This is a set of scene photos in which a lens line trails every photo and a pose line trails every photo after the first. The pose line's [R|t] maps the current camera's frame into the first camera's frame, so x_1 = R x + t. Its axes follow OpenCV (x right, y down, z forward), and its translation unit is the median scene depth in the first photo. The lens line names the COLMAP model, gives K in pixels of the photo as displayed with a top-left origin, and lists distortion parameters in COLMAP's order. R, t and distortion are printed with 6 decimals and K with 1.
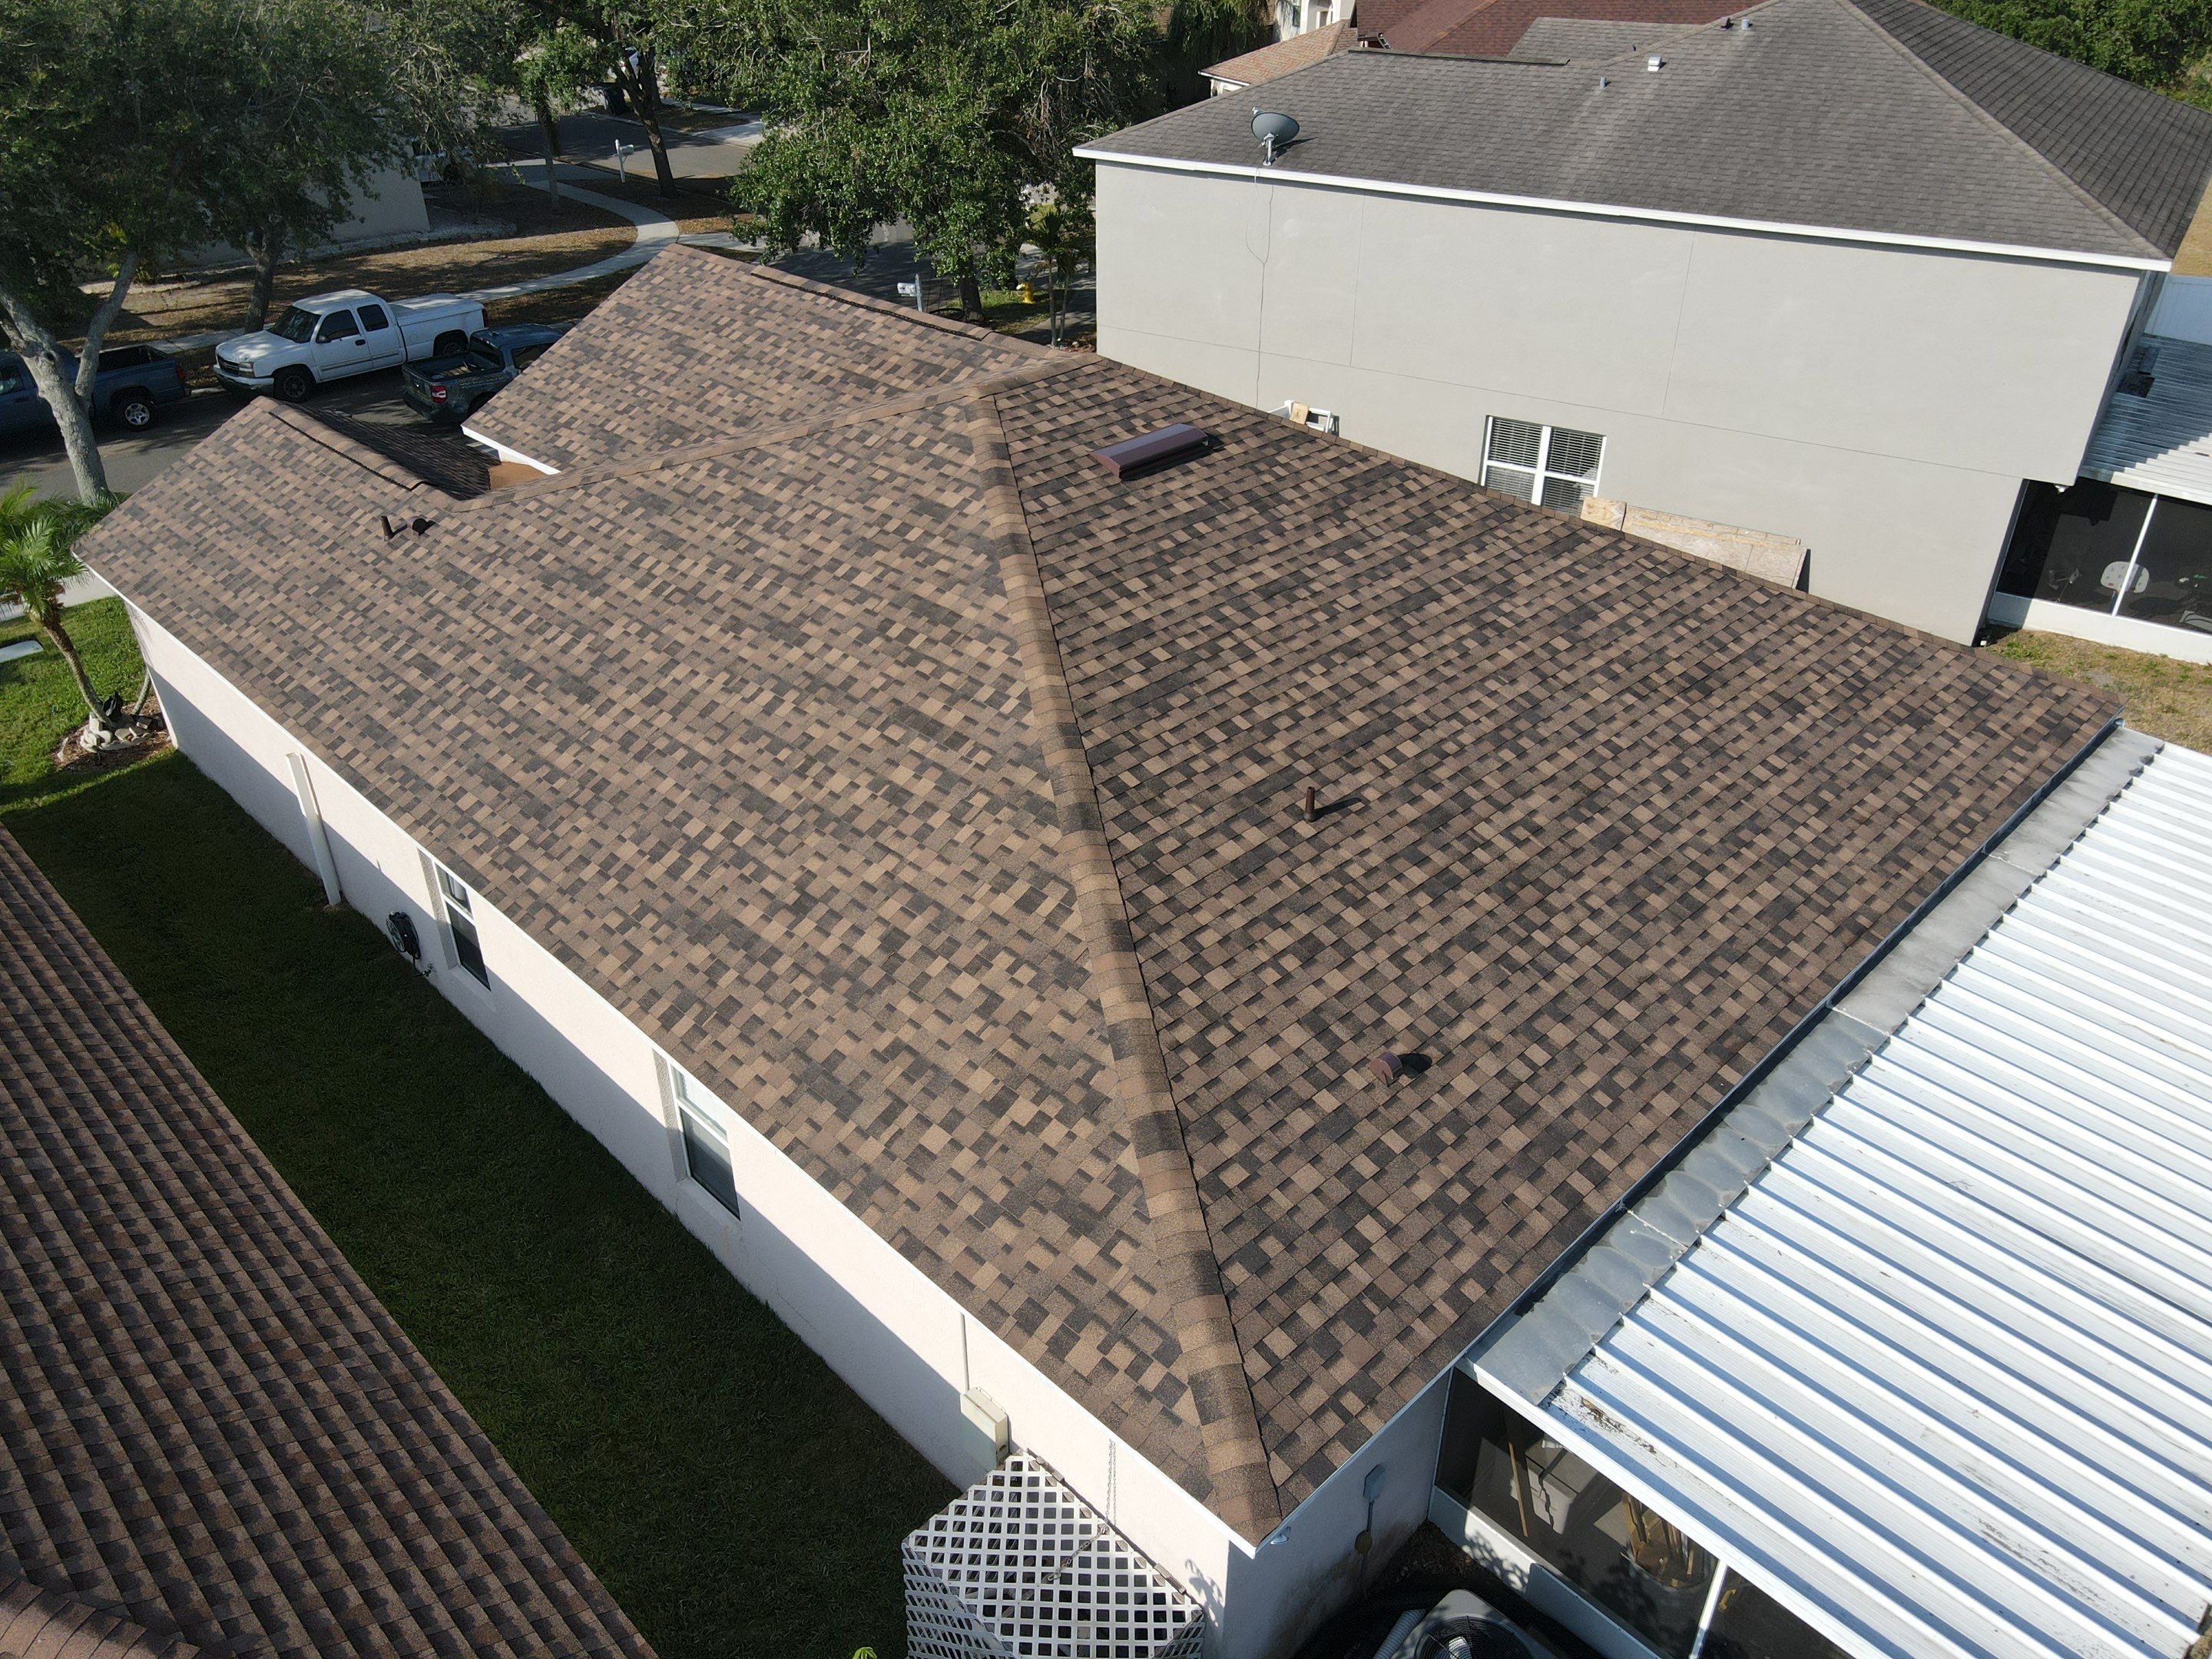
lens RADIAL K [[1621.1, 0, 1082.0], [0, 1621.1, 828.7], [0, 0, 1]] dist [-0.019772, 0.066963]
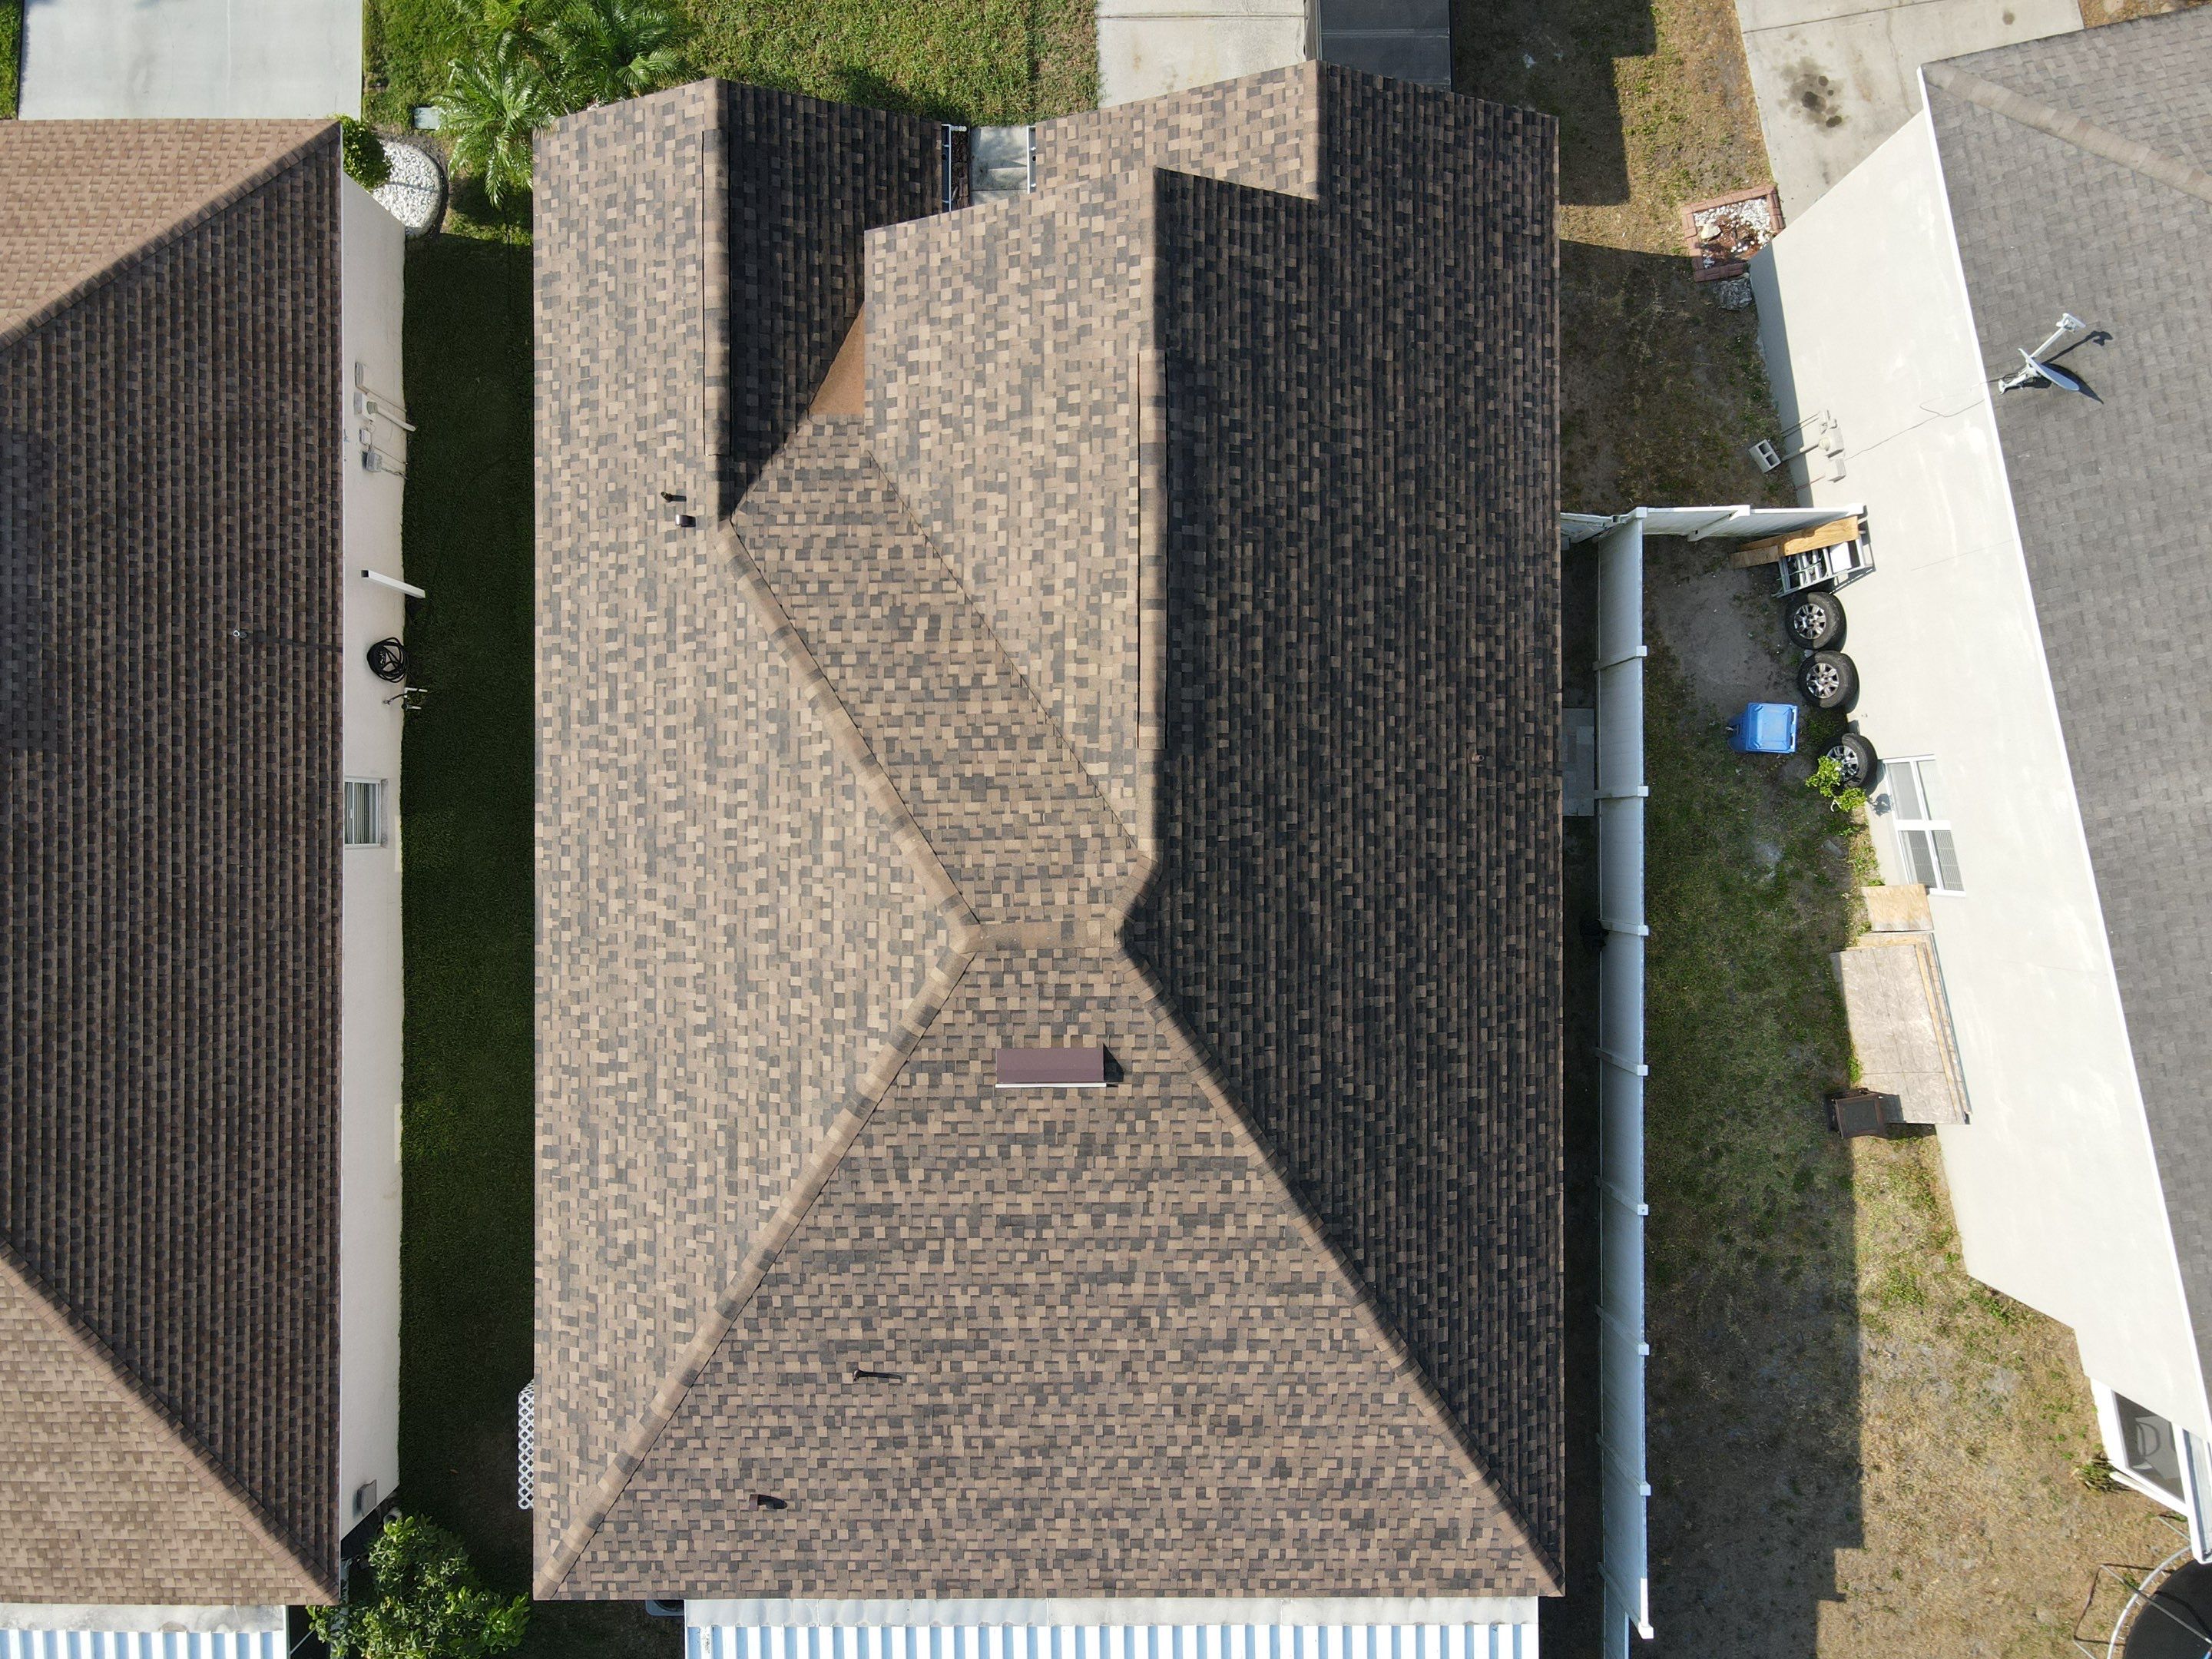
lens RADIAL K [[1621.1, 0, 1083.2], [0, 1621.1, 814.5], [0, 0, 1]] dist [-0.019772, 0.066963]
pose [[0.718946, 0.695065, 0.000656, -0.083841], [-0.367002, 0.378809, 0.849596, -1.595562], [0.590276, -0.611054, 0.527434, 0.586079]]
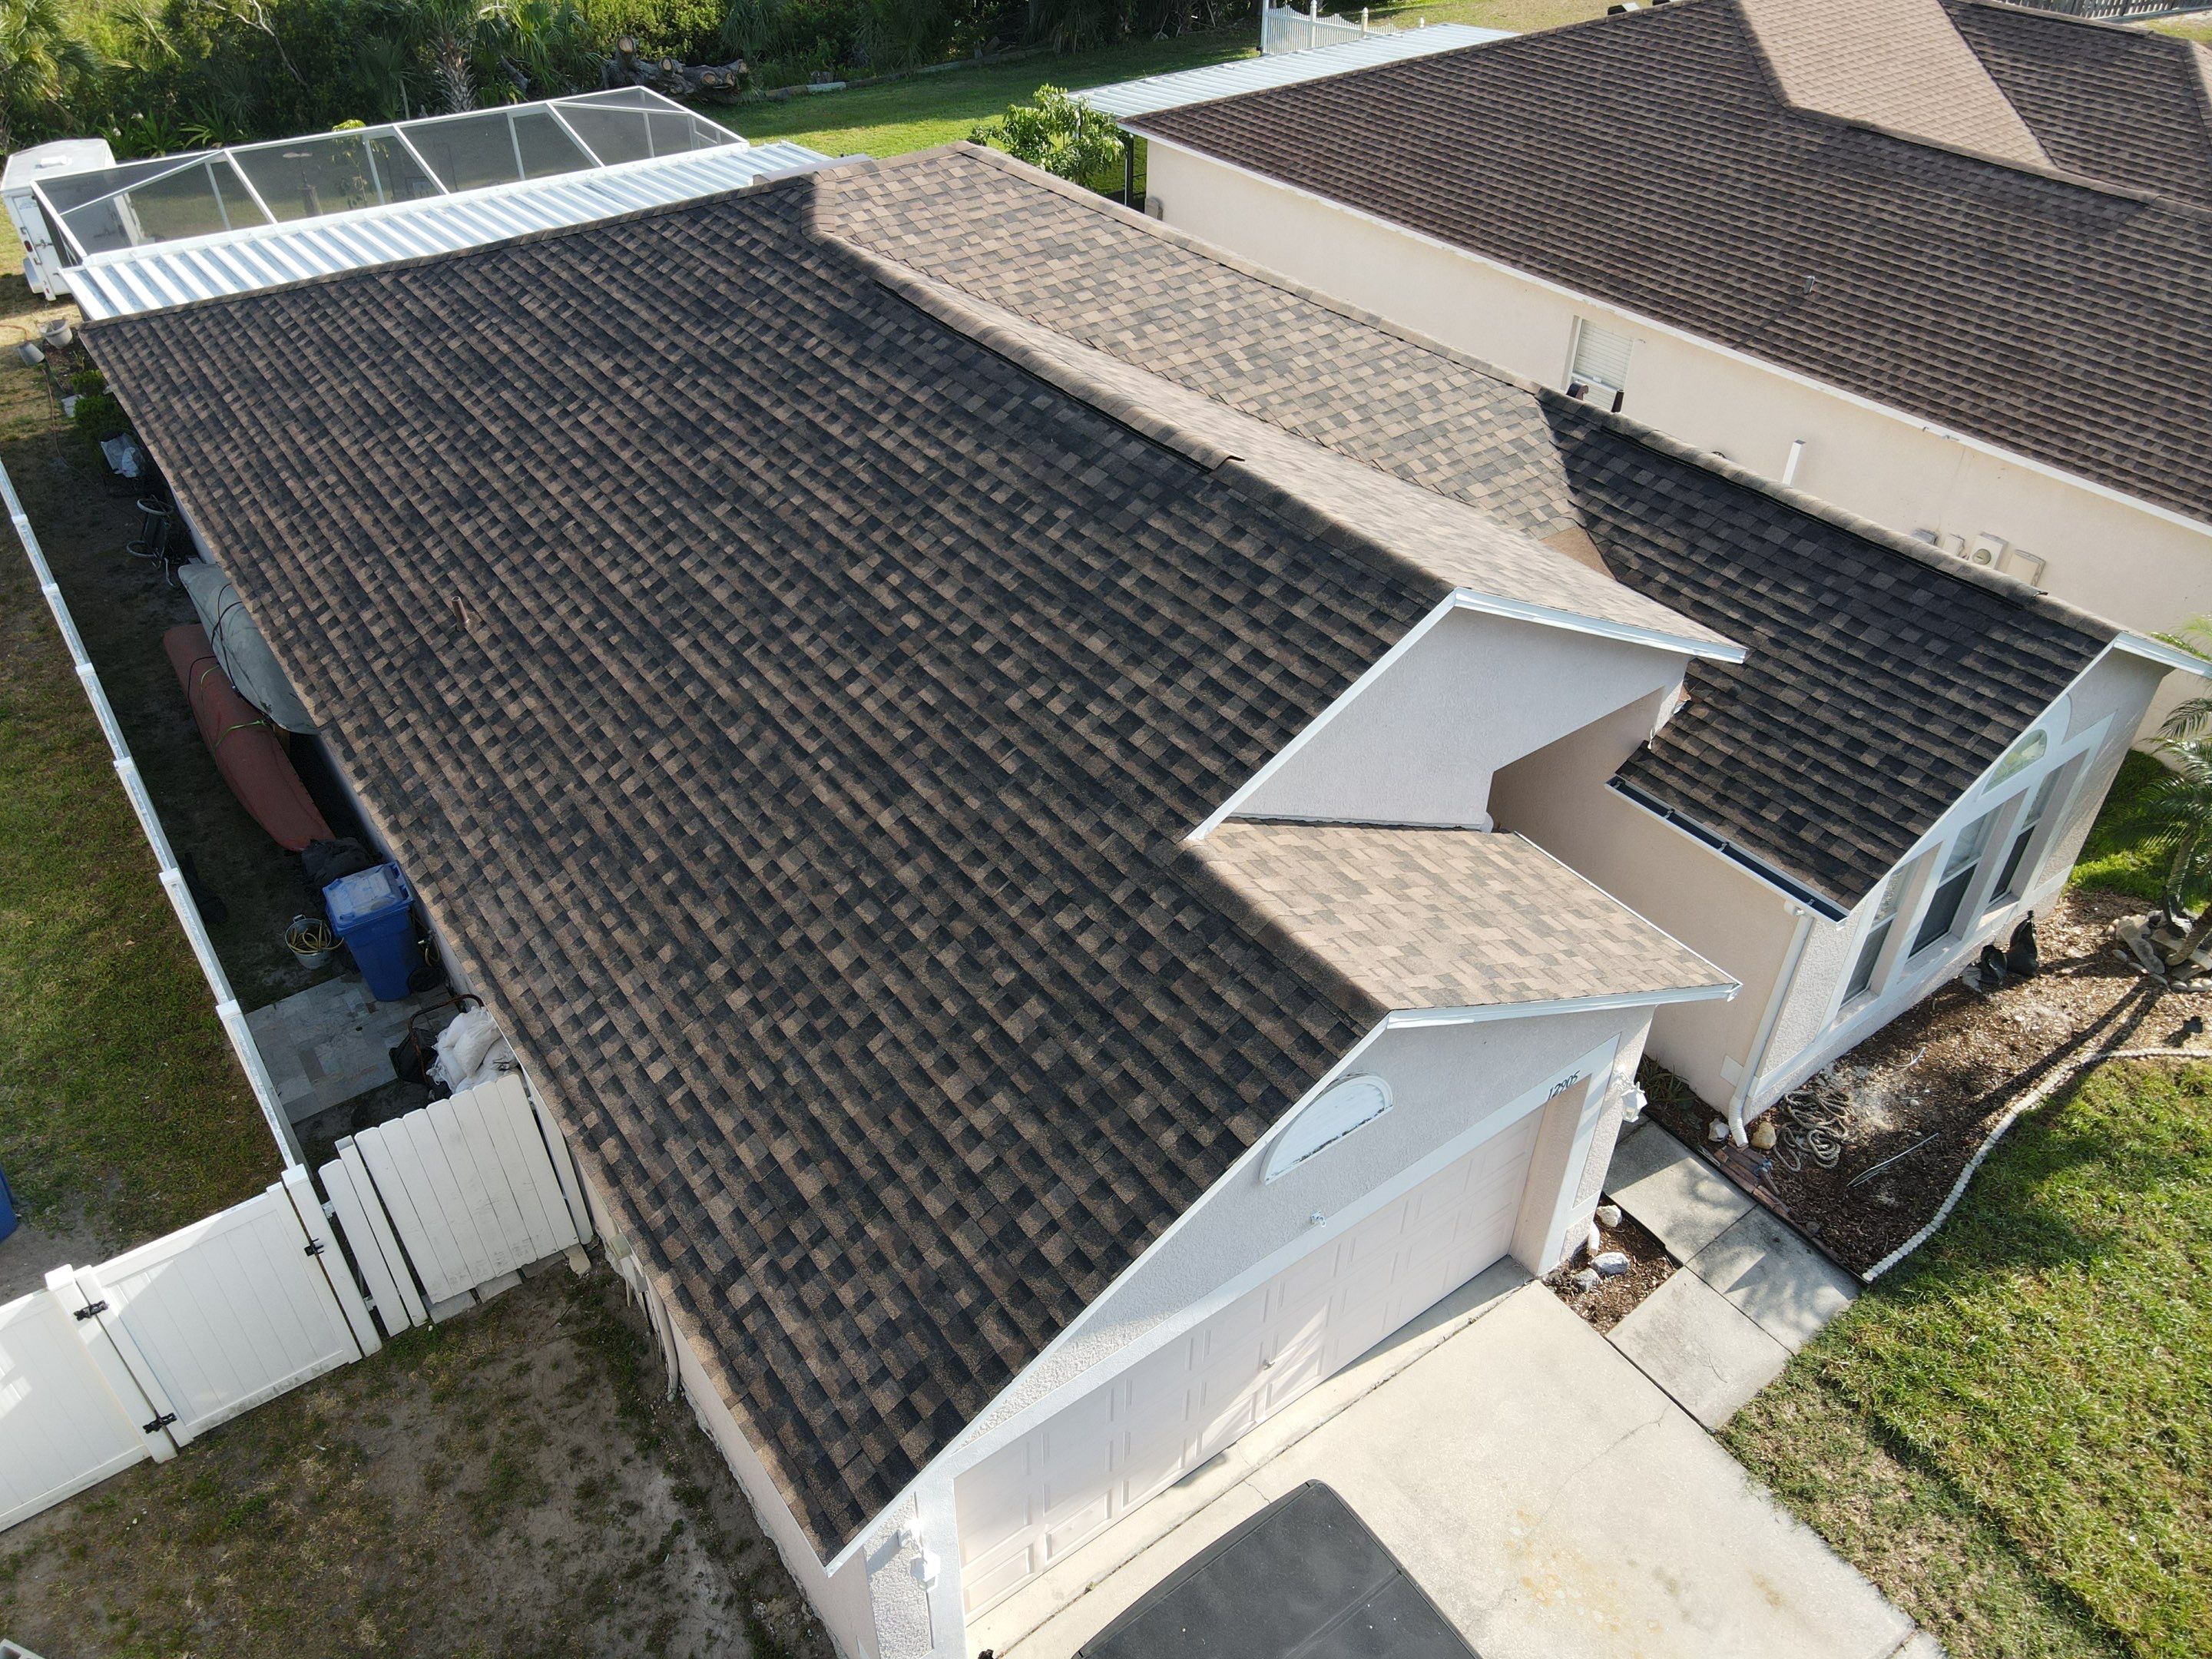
lens RADIAL K [[1621.1, 0, 1073.1], [0, 1621.1, 829.7], [0, 0, 1]] dist [-0.019772, 0.066963]
pose [[-0.987636, -0.086248, 0.130904, -0.369239], [0.093025, 0.349685, 0.932238, -1.284668], [-0.126179, 0.932889, -0.337338, 2.093429]]
